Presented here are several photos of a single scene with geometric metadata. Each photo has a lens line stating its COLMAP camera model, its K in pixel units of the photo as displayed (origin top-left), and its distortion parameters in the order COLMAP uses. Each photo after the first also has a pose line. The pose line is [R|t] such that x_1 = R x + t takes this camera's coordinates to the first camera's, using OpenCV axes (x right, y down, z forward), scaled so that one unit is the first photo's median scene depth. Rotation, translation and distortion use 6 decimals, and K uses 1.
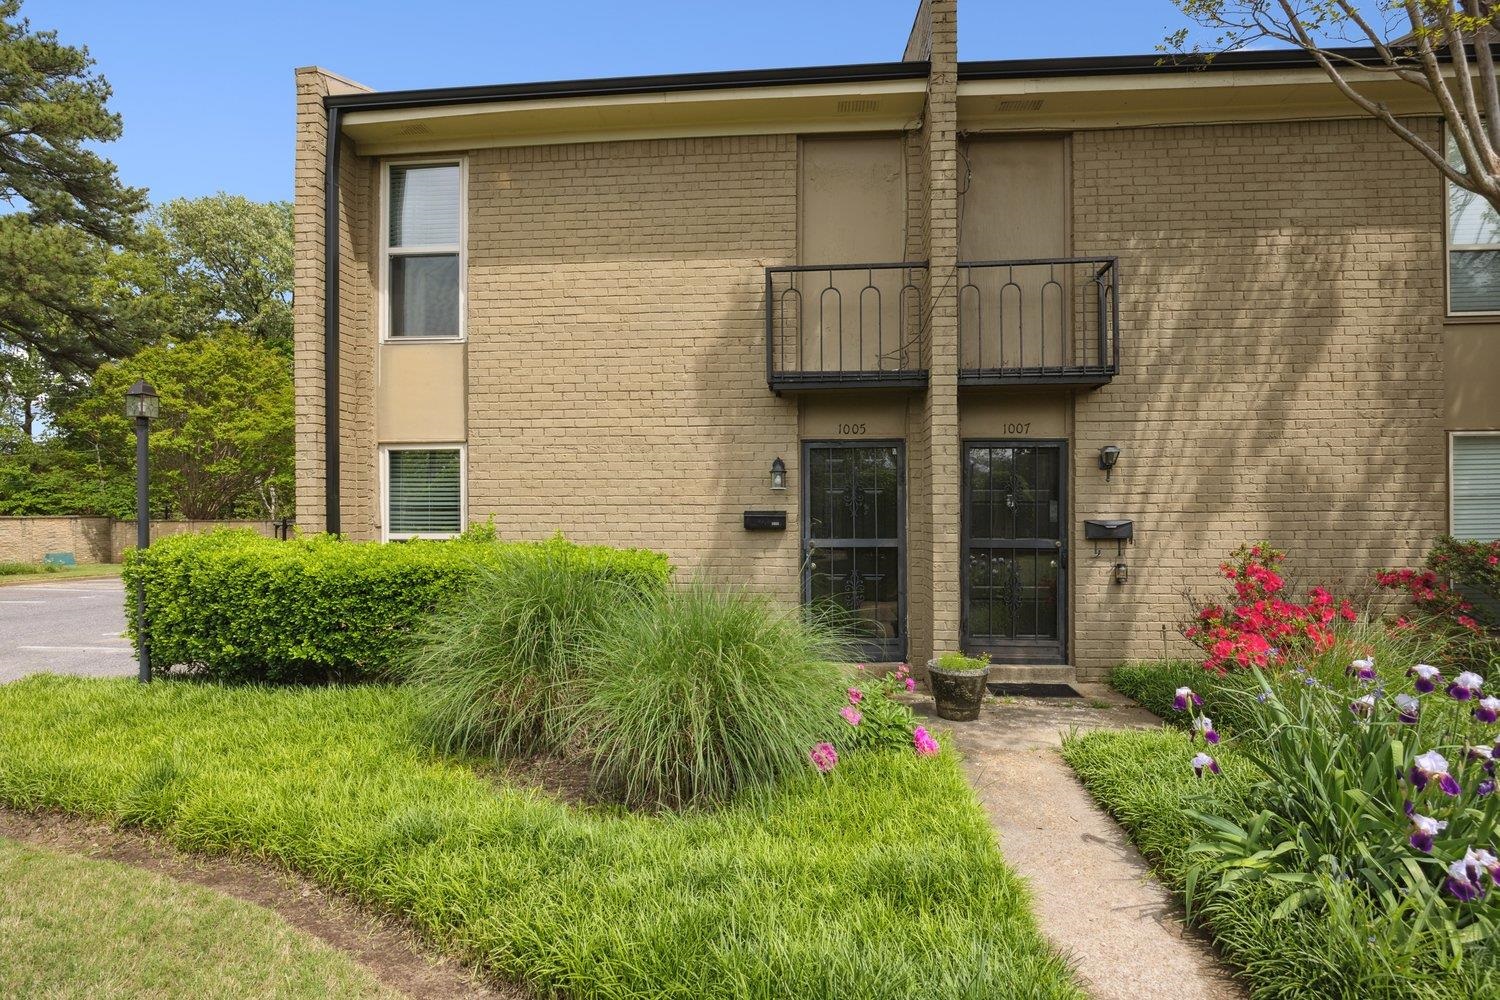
lens RADIAL K [[759.2, 0, 785.5], [0, 759.2, 513.7], [0, 0, 1]] dist [-0.017249, 0.000991]
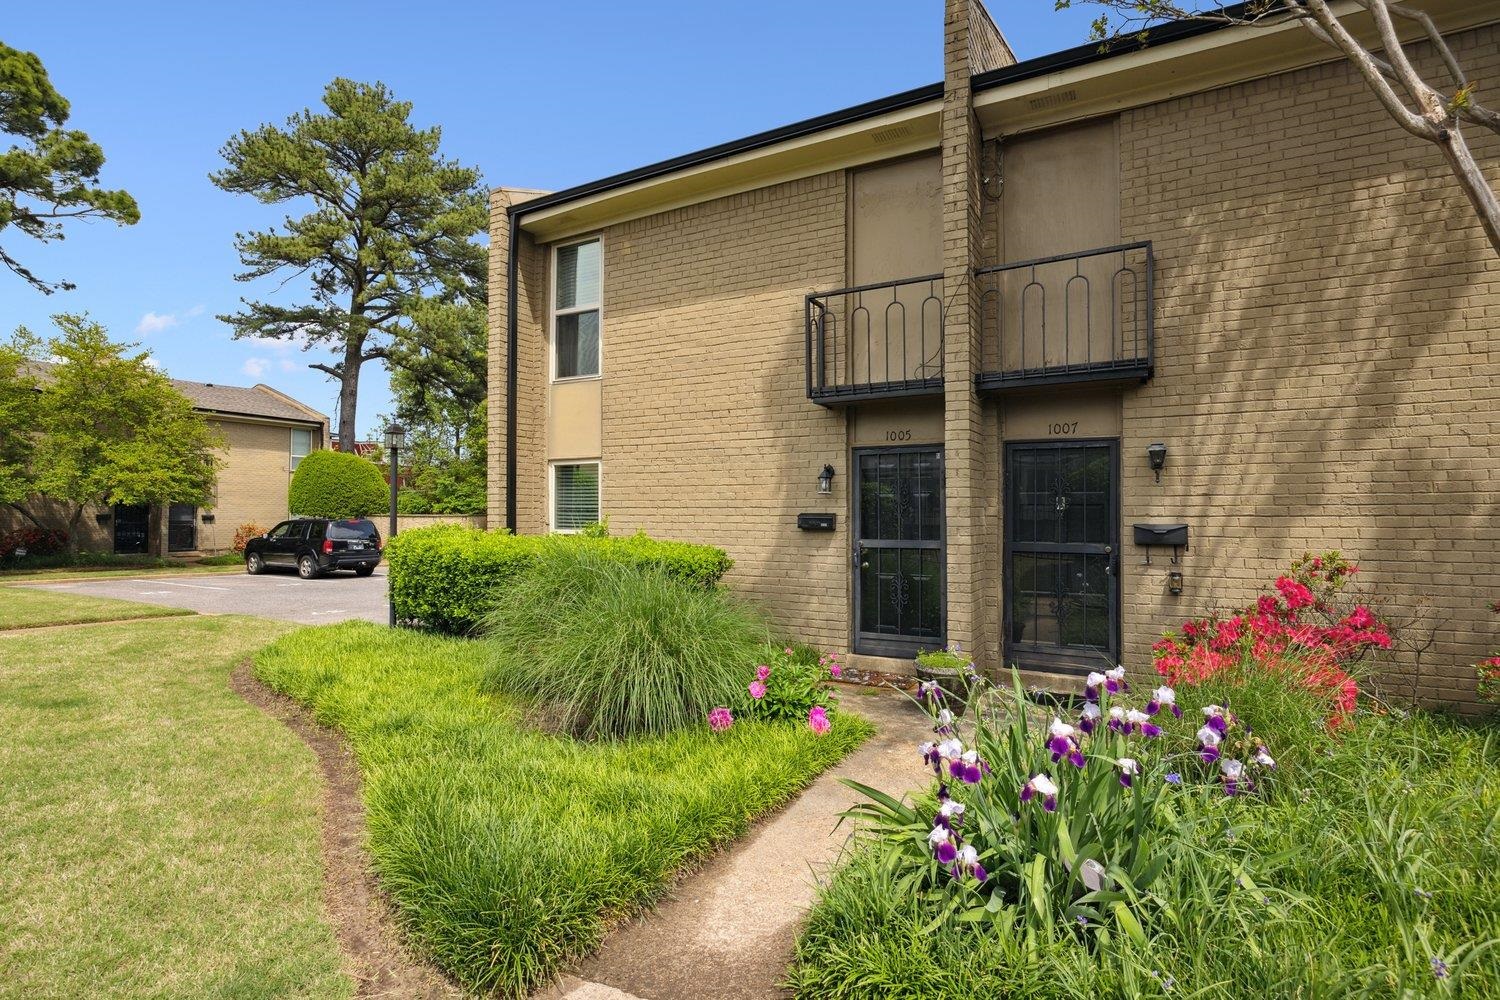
lens RADIAL K [[759.2, 0, 750.9], [0, 759.2, 498.0], [0, 0, 1]] dist [-0.017249, 0.000991]
pose [[0.904993, -0.005071, -0.425397, 0.361960], [-0.004738, 0.999747, -0.021997, -0.000860], [0.425401, 0.021923, 0.904739, -0.039742]]
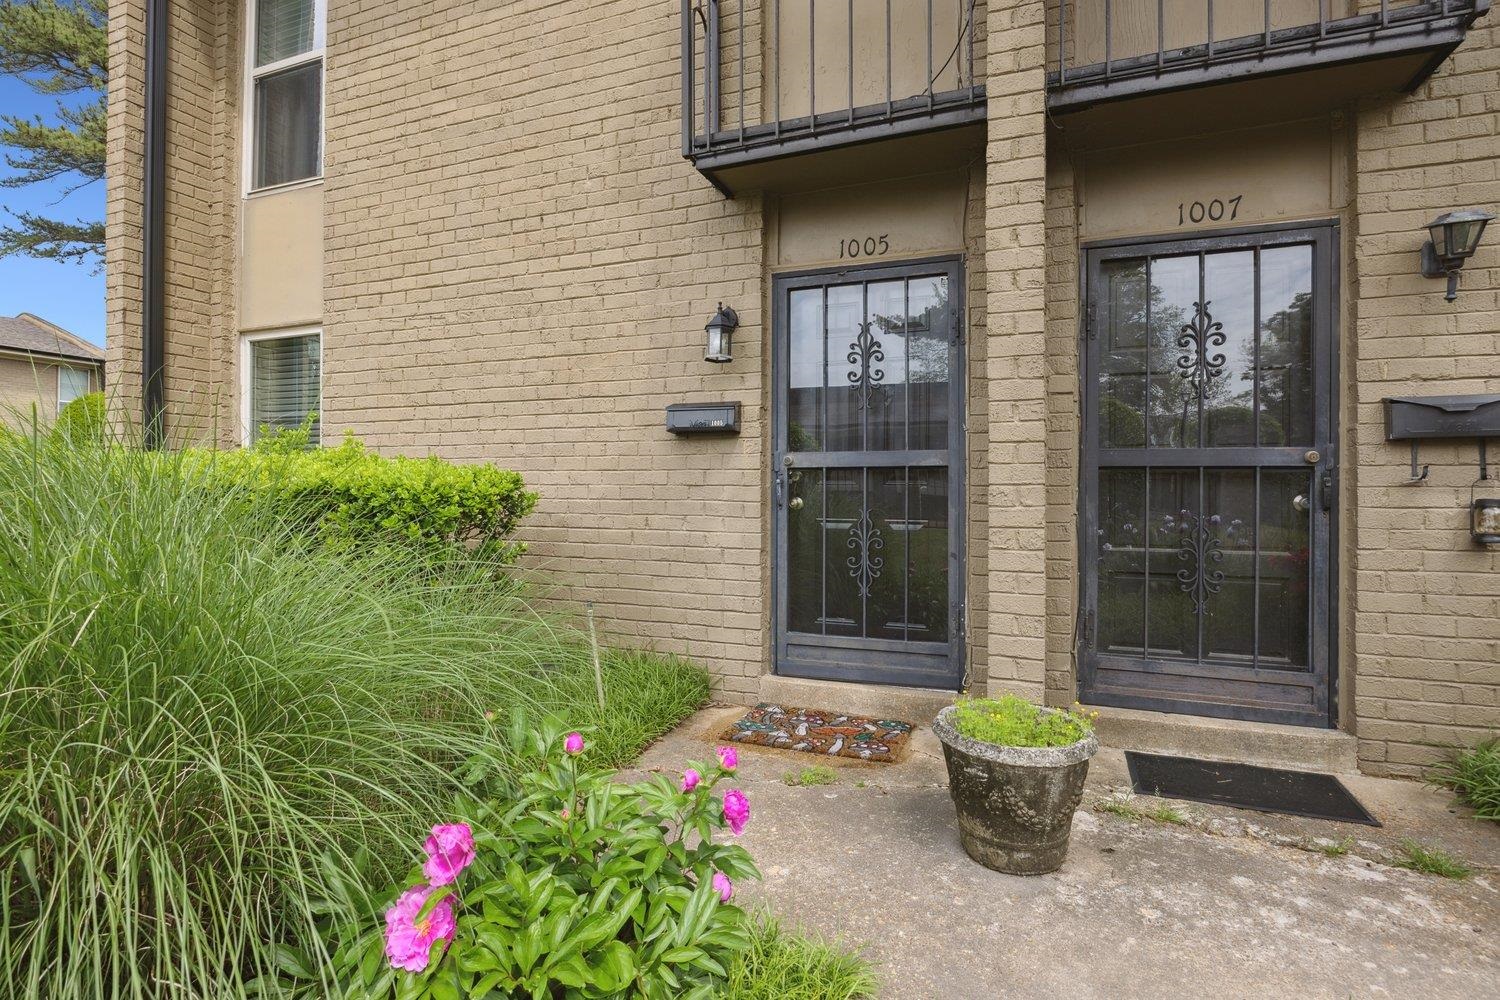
lens RADIAL K [[759.2, 0, 753.0], [0, 759.2, 489.2], [0, 0, 1]] dist [-0.017249, 0.000991]
pose [[0.952148, 0.006150, -0.305575, 0.183672], [-0.007170, 0.999972, -0.002215, 0.063426], [0.305553, 0.004299, 0.952165, 0.482747]]
